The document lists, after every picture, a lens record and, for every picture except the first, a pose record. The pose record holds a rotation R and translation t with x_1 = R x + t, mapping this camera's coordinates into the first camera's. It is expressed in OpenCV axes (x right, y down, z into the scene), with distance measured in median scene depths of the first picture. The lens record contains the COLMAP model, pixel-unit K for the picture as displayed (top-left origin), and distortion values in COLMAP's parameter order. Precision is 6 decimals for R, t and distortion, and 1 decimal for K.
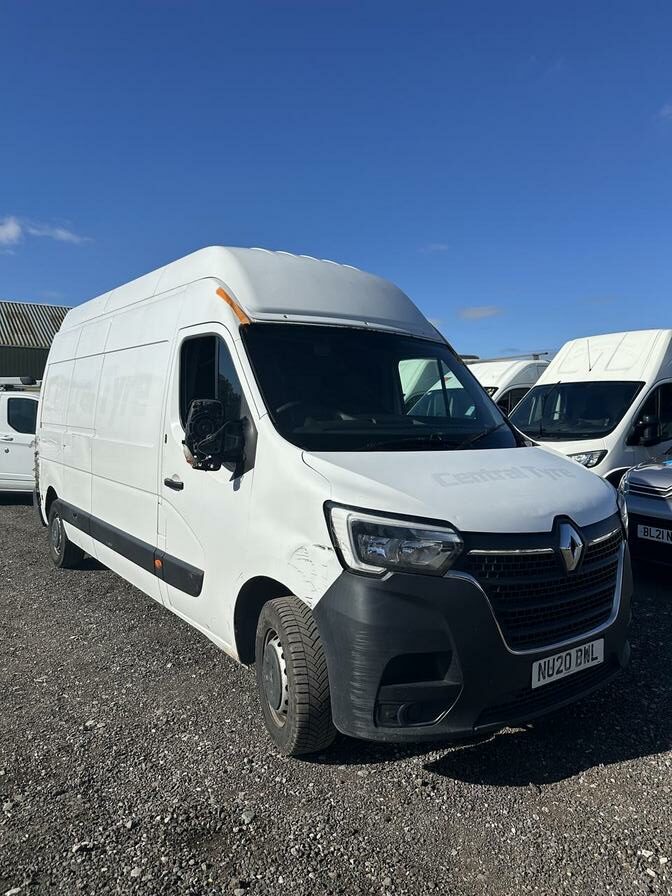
lens RADIAL K [[630.0, 0, 331.1], [0, 630.0, 450.8], [0, 0, 1]] dist [0.071943, -0.053107]
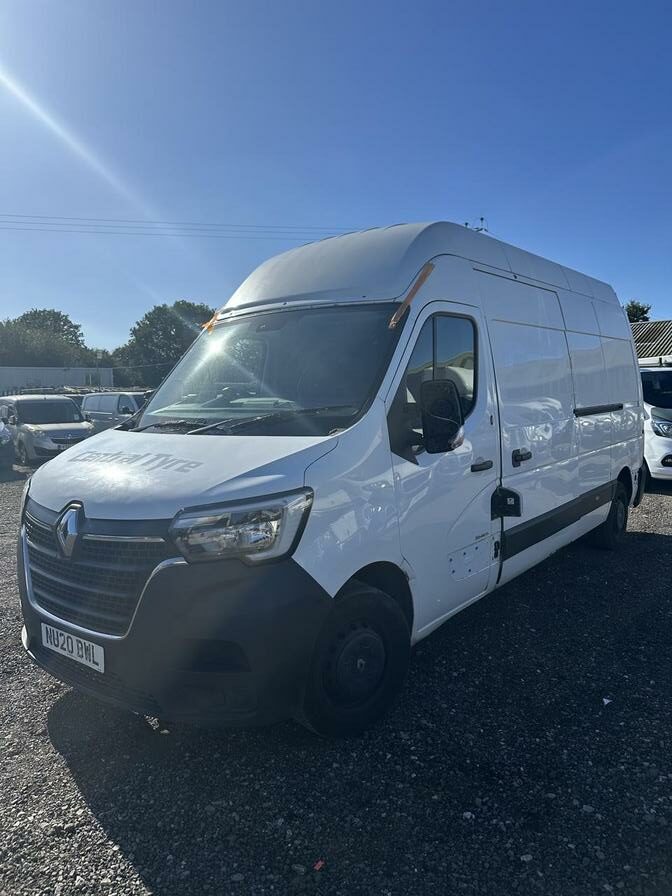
lens RADIAL K [[630.0, 0, 332.7], [0, 630.0, 450.1], [0, 0, 1]] dist [0.071943, -0.053107]
pose [[0.314870, 0.093927, -0.944476, 1.375214], [-0.059072, 0.995102, 0.079269, -0.076445], [0.947295, 0.030832, 0.318876, 1.027212]]
